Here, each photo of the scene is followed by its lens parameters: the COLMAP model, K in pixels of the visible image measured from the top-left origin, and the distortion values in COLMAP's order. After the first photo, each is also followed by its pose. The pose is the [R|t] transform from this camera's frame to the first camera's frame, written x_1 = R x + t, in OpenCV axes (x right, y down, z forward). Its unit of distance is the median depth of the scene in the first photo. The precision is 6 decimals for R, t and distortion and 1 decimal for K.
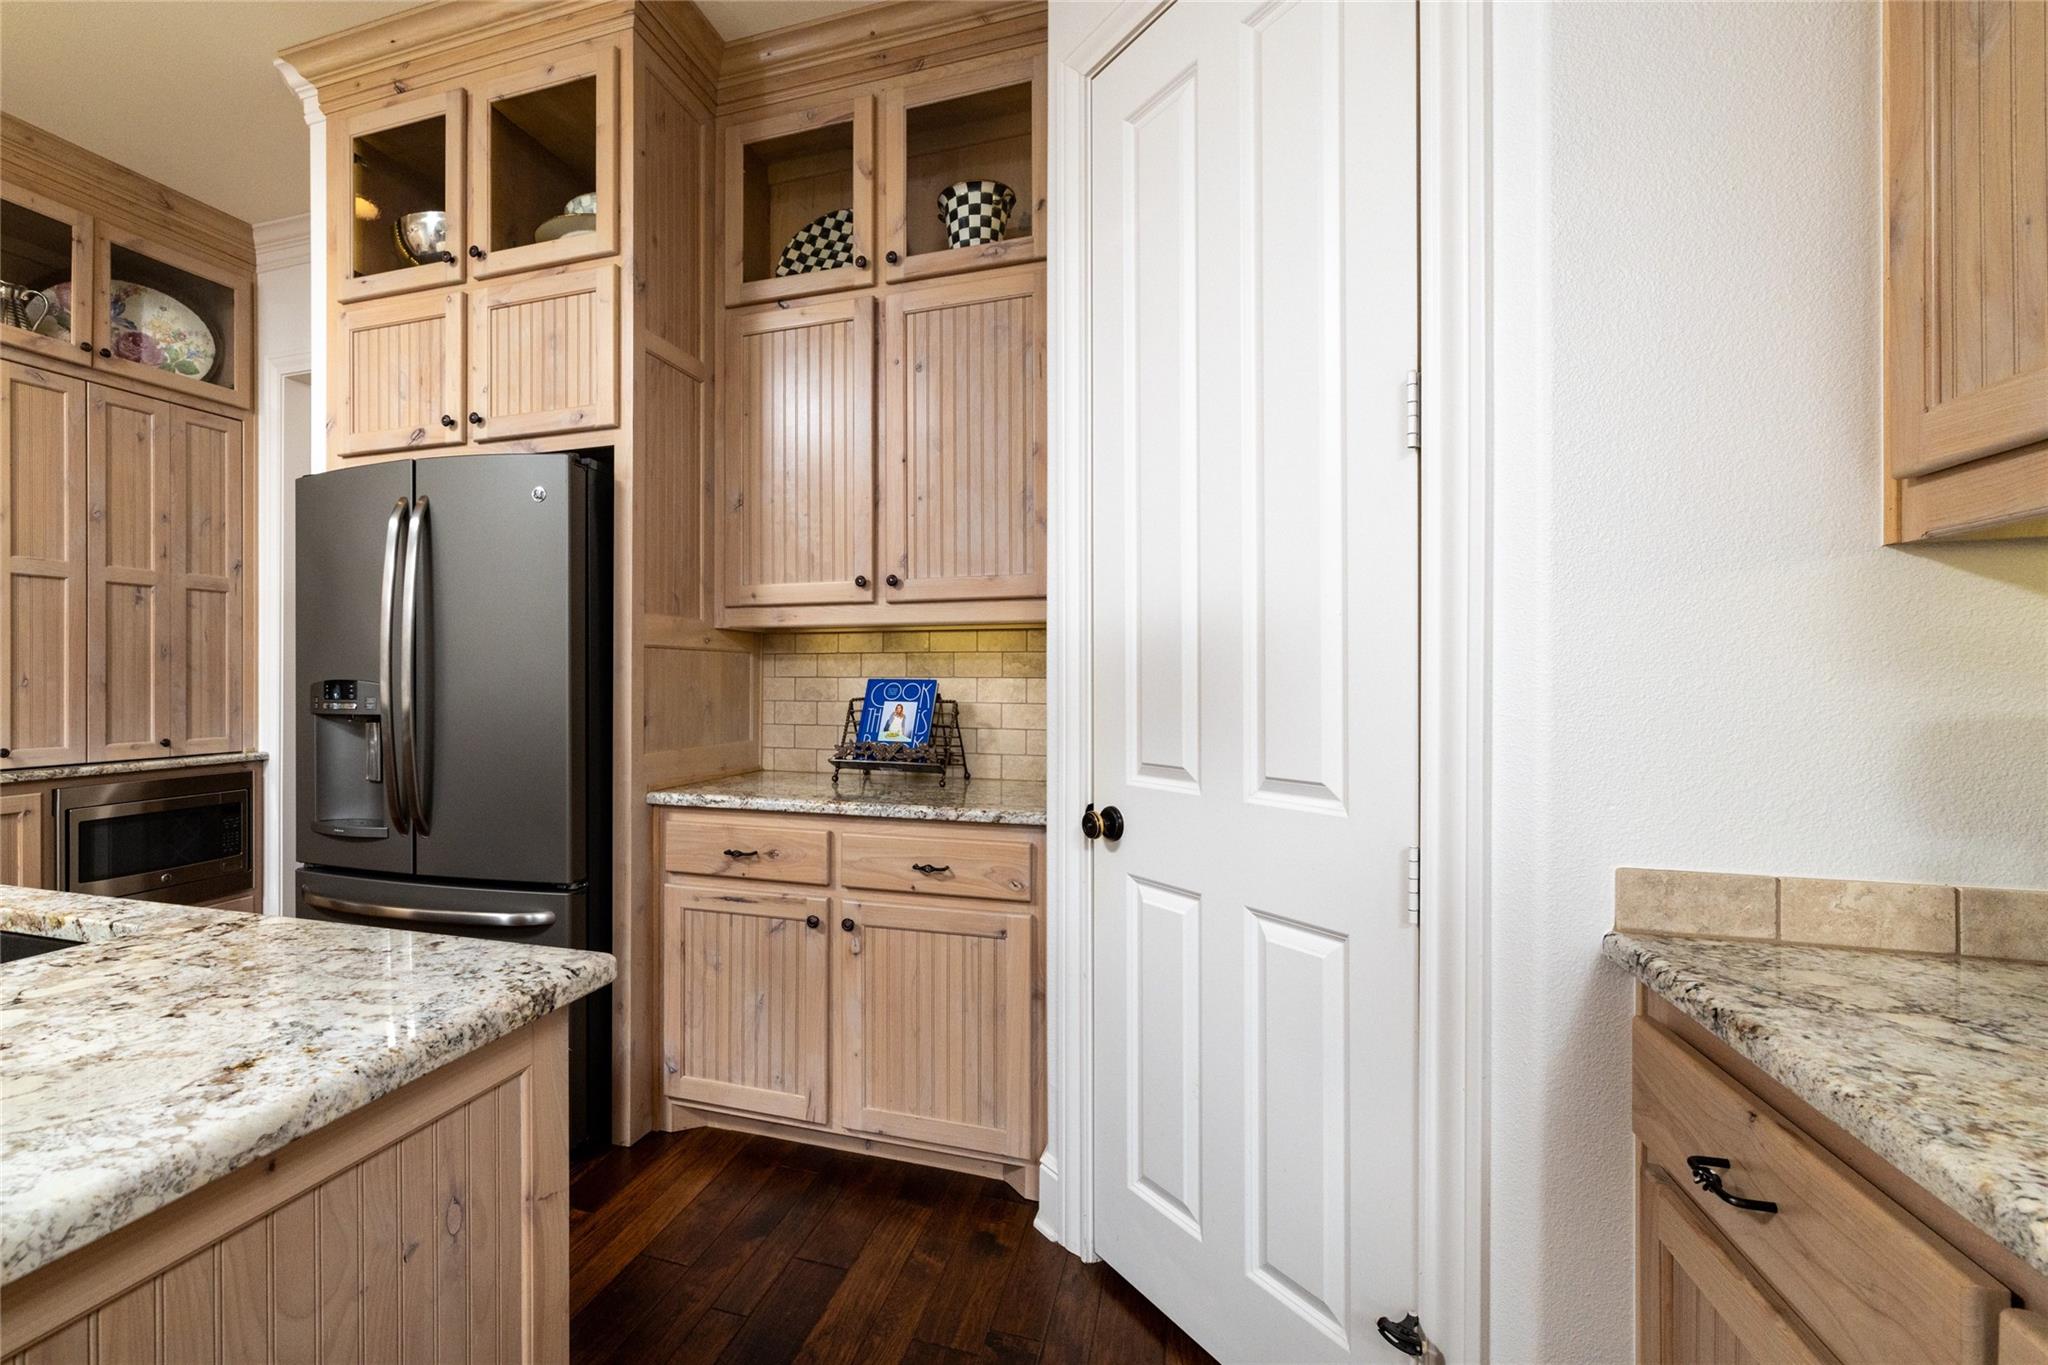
lens RADIAL K [[921.5, 0, 893.4], [0, 921.5, 678.7], [0, 0, 1]] dist [-0.002167, 0.000070]
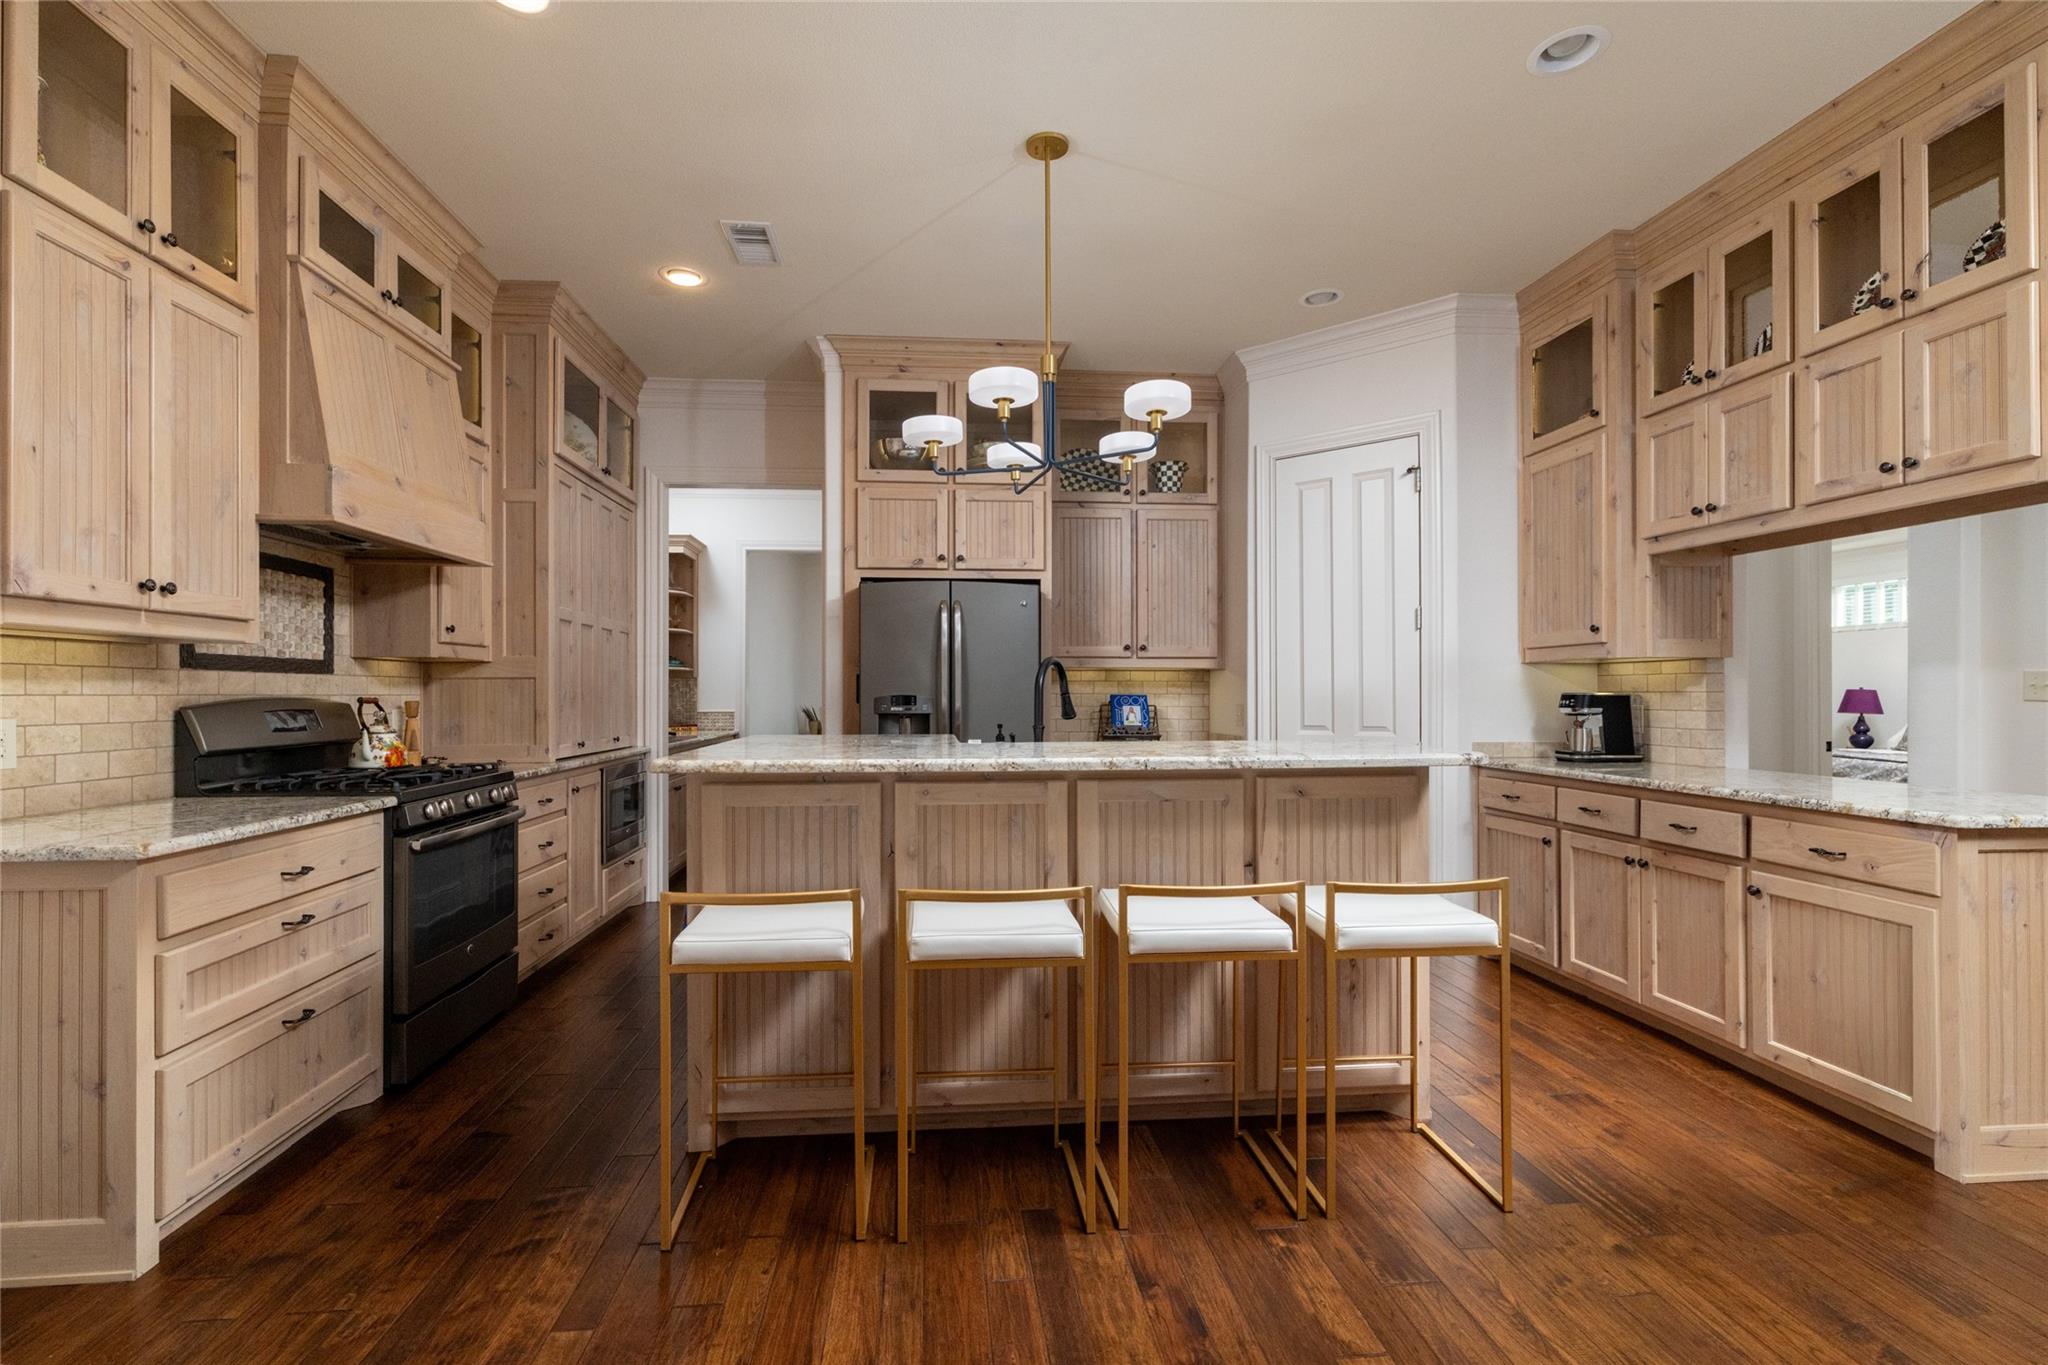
lens RADIAL K [[908.1, 0, 996.2], [0, 908.1, 691.7], [0, 0, 1]] dist [-0.002166, -0.000234]
pose [[0.912968, 0.001685, 0.408029, -1.178158], [-0.000109, 0.999992, -0.003885, 0.001547], [-0.408032, 0.003502, 0.912961, -0.763379]]
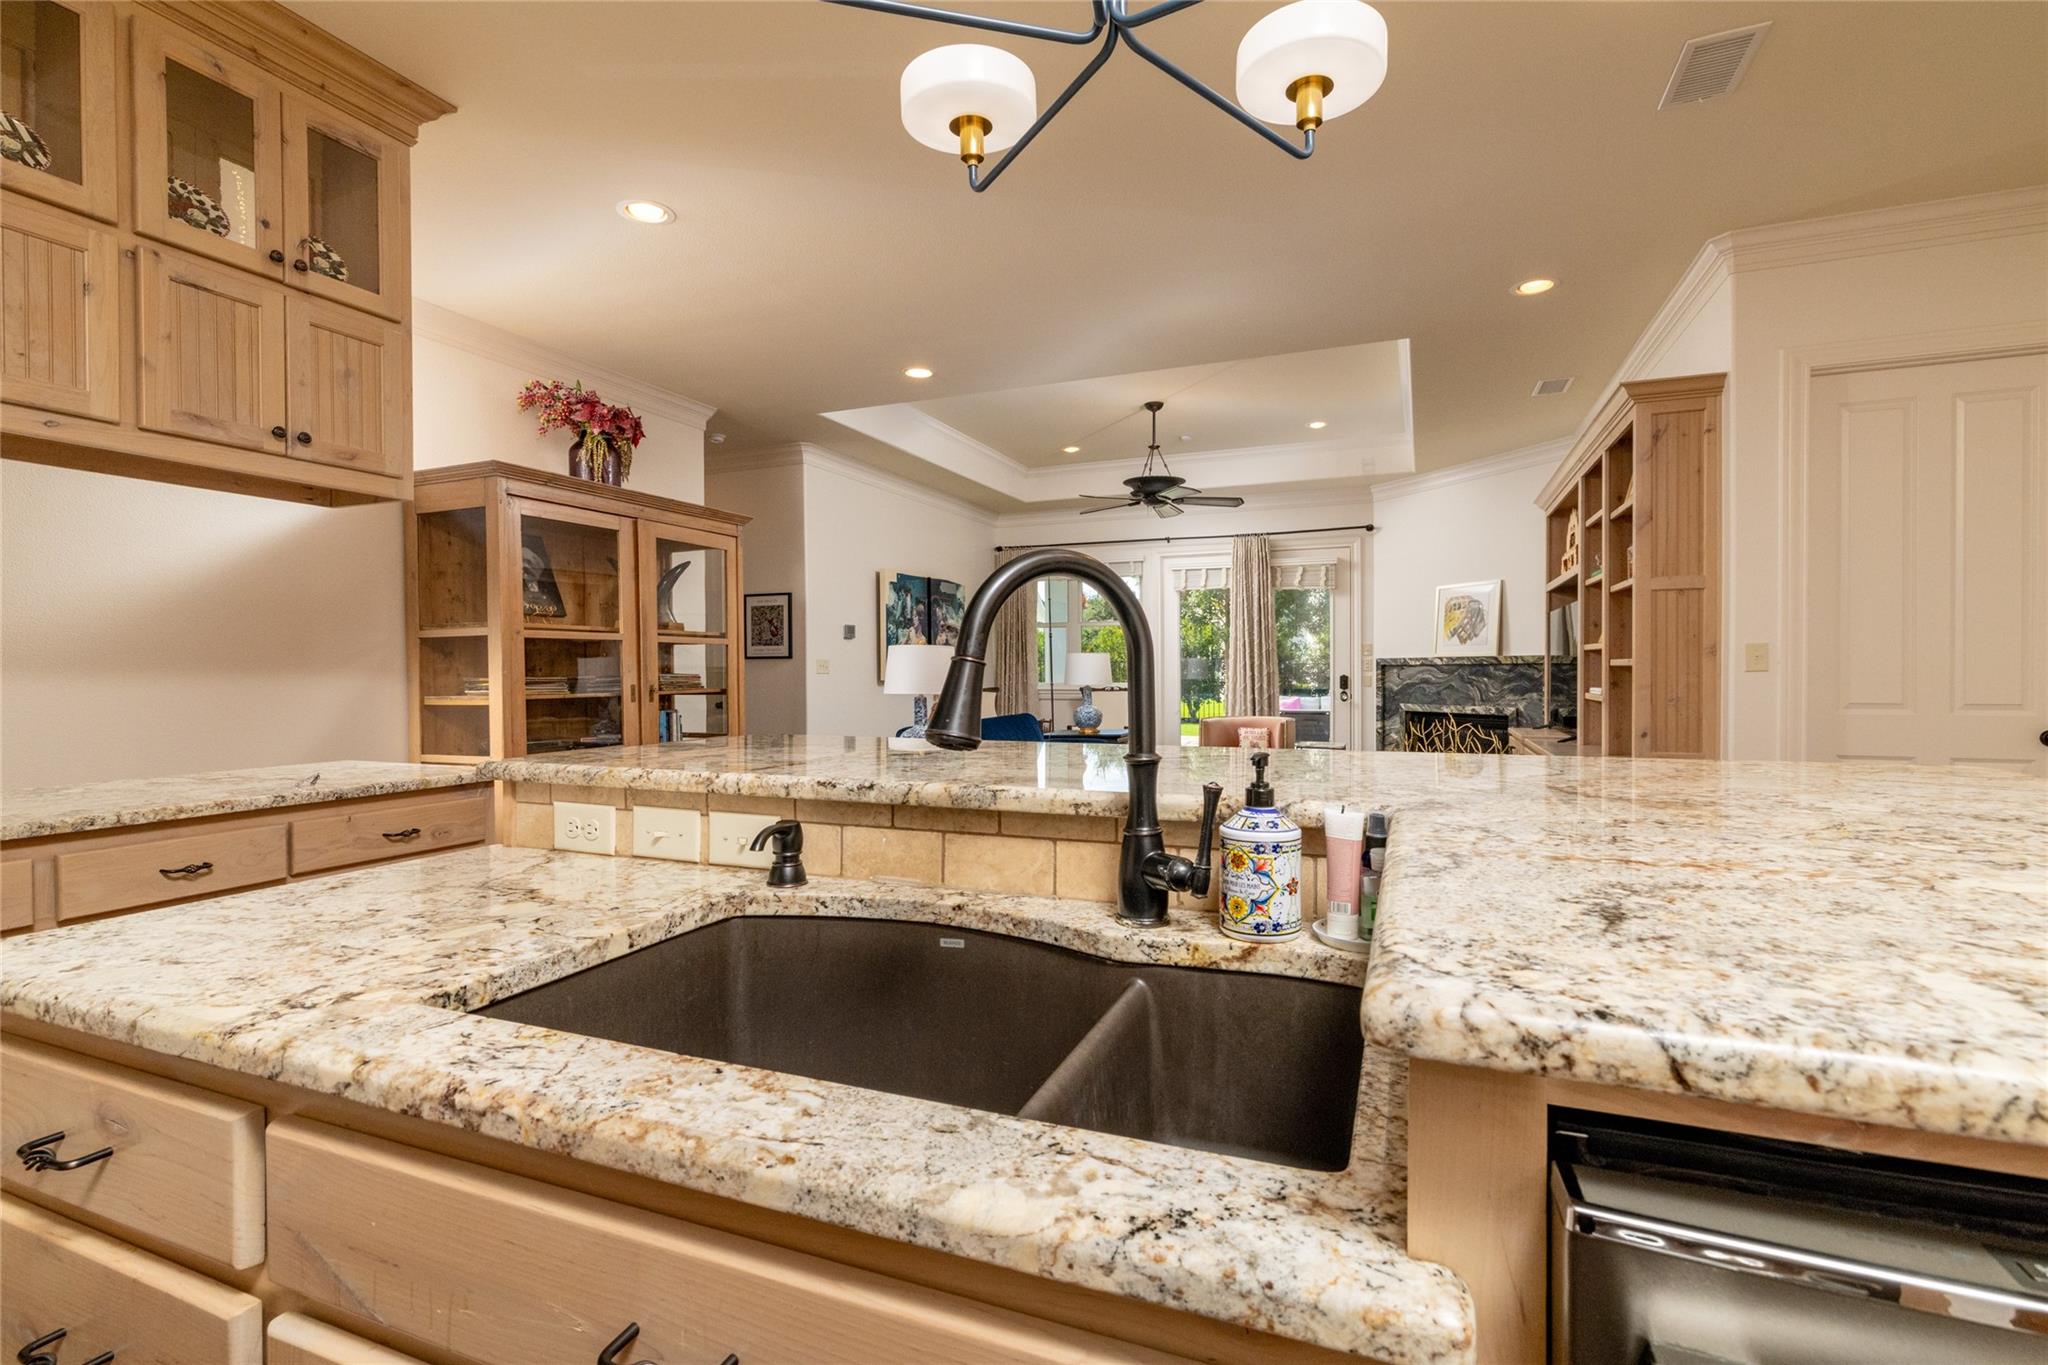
lens RADIAL K [[888.5, 0, 1024.0], [0, 888.5, 682.5], [0, 0, 1]] dist [0.009381, -0.000105]
pose [[-0.999174, 0.008458, 0.039756, -0.633033], [0.009033, 0.999857, 0.014306, 0.003150], [-0.039629, 0.014653, -0.999107, 0.777654]]
